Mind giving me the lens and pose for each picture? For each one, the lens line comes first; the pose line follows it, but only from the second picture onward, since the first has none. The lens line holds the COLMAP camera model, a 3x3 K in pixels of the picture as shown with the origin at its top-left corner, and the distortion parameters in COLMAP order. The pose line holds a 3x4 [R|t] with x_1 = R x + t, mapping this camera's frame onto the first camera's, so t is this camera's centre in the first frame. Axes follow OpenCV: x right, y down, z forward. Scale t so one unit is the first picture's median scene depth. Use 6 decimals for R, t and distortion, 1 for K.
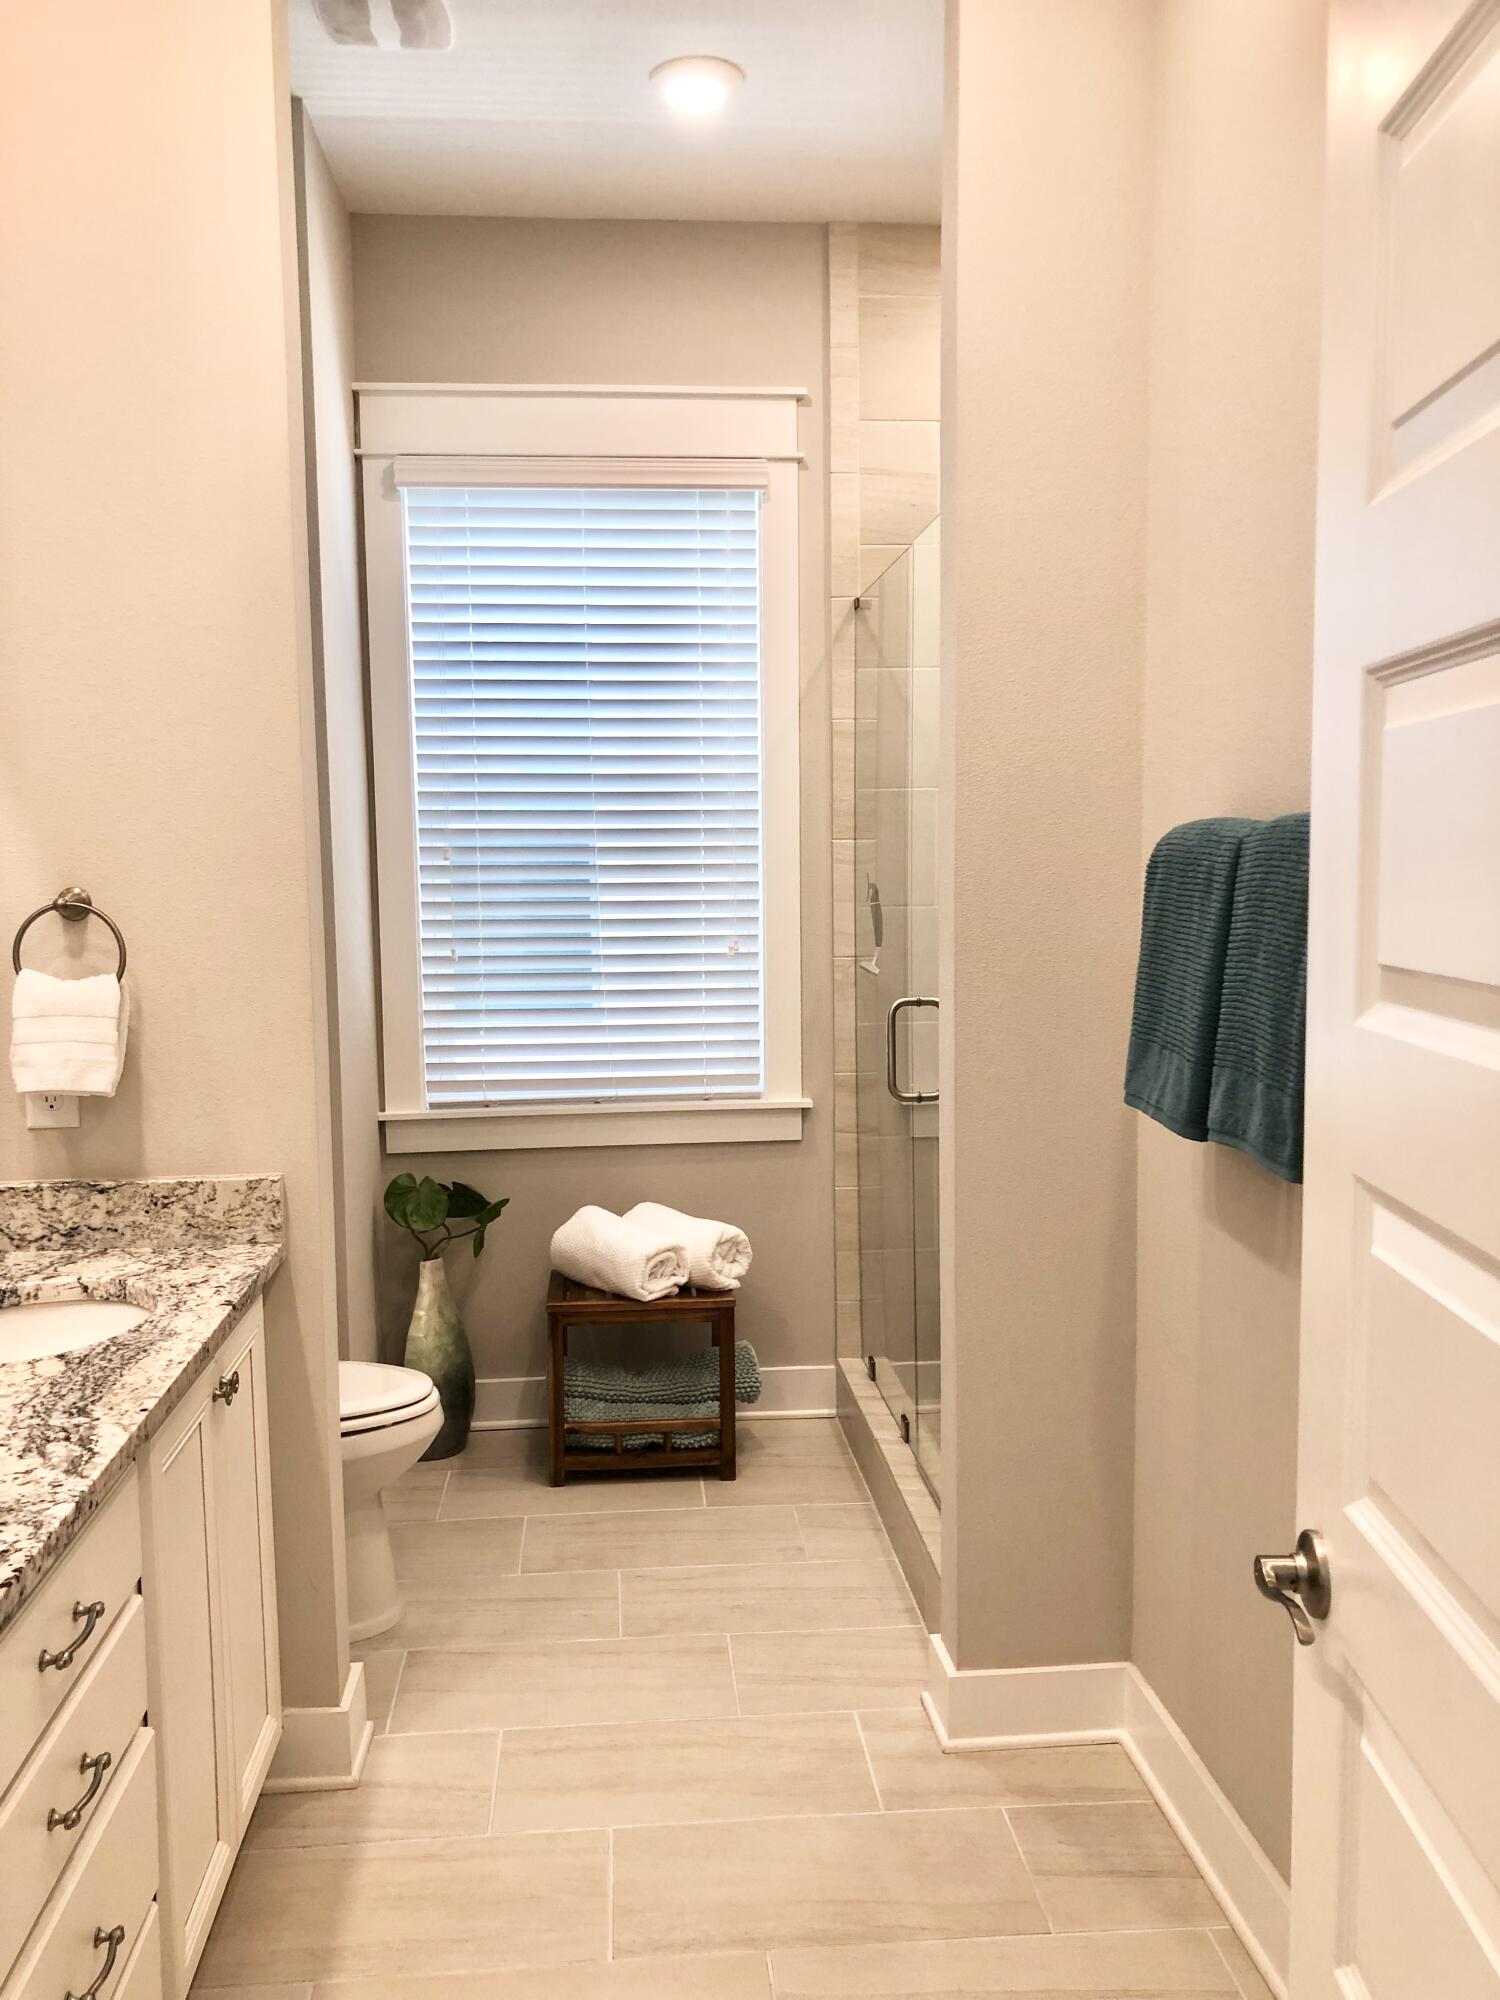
lens RADIAL K [[1626.9, 0, 750.0], [0, 1626.9, 1000.0], [0, 0, 1]] dist [0.059644, -0.054589]
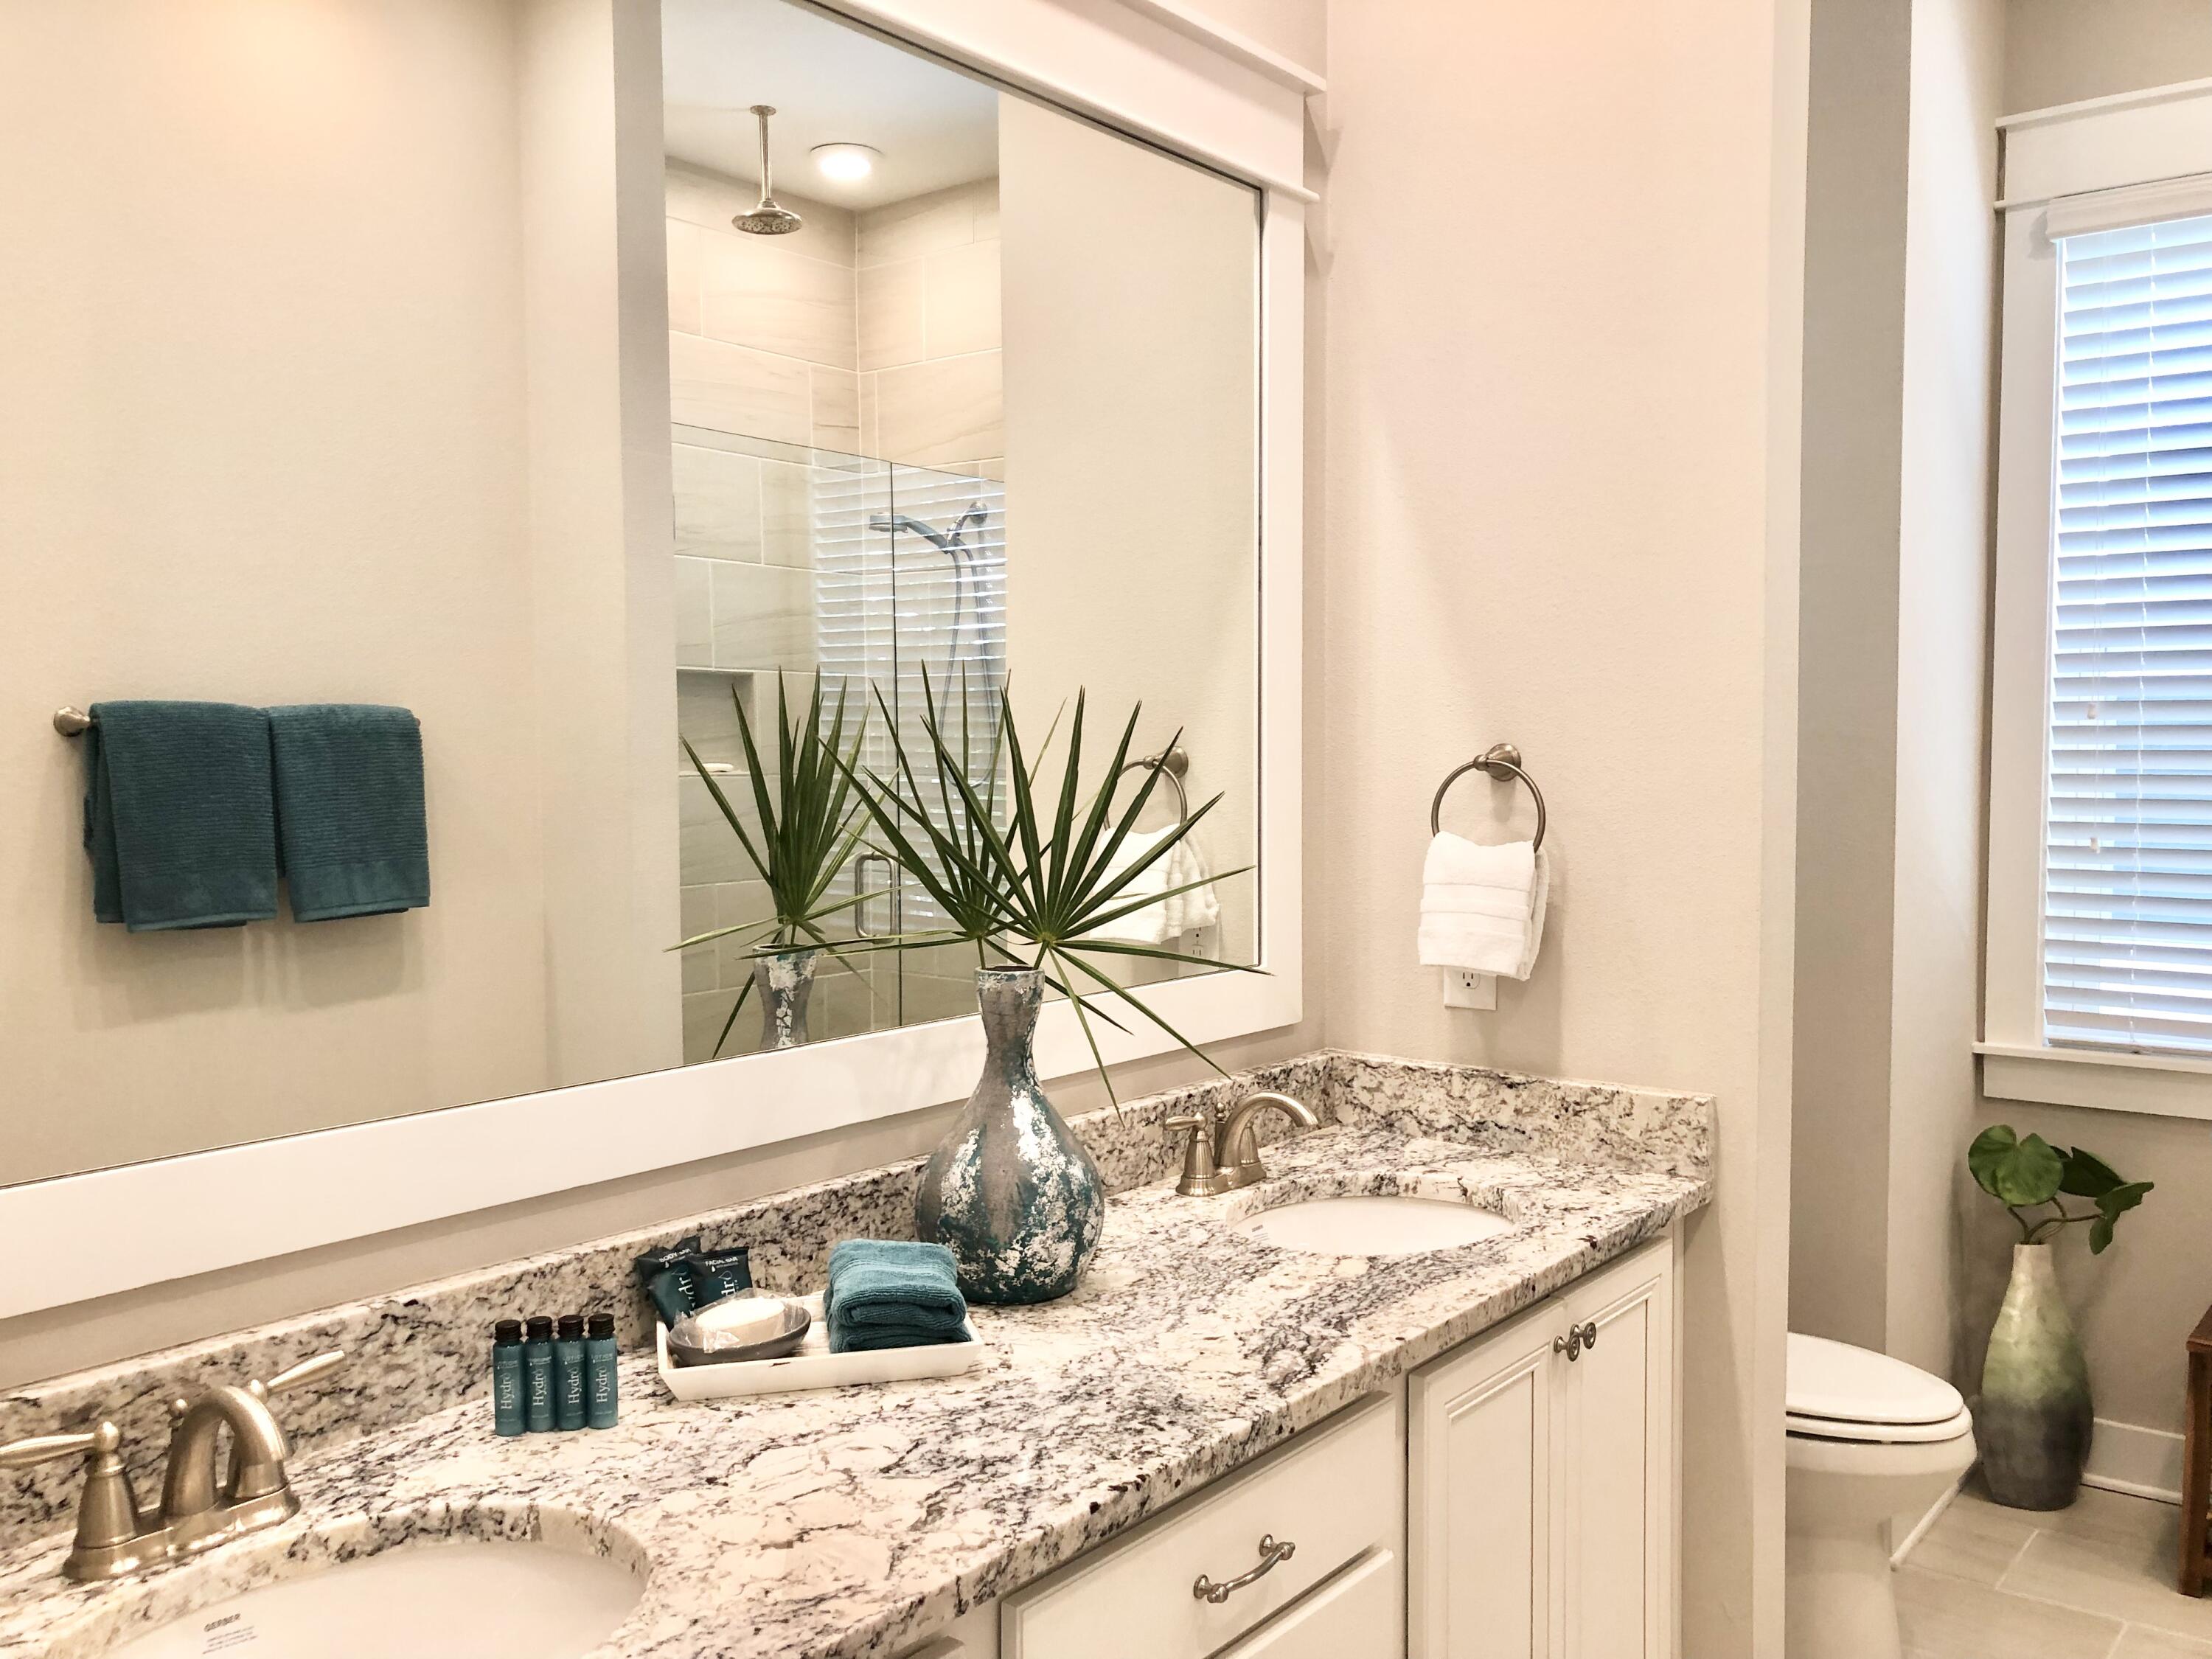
lens RADIAL K [[1825.3, 0, 1106.0], [0, 1825.3, 829.5], [0, 0, 1]] dist [0.049603, -0.058639]
pose [[0.726942, 0.042282, -0.685396, 0.117800], [-0.063131, 0.997991, -0.005392, -0.002553], [0.683791, 0.047190, 0.728150, 0.122360]]
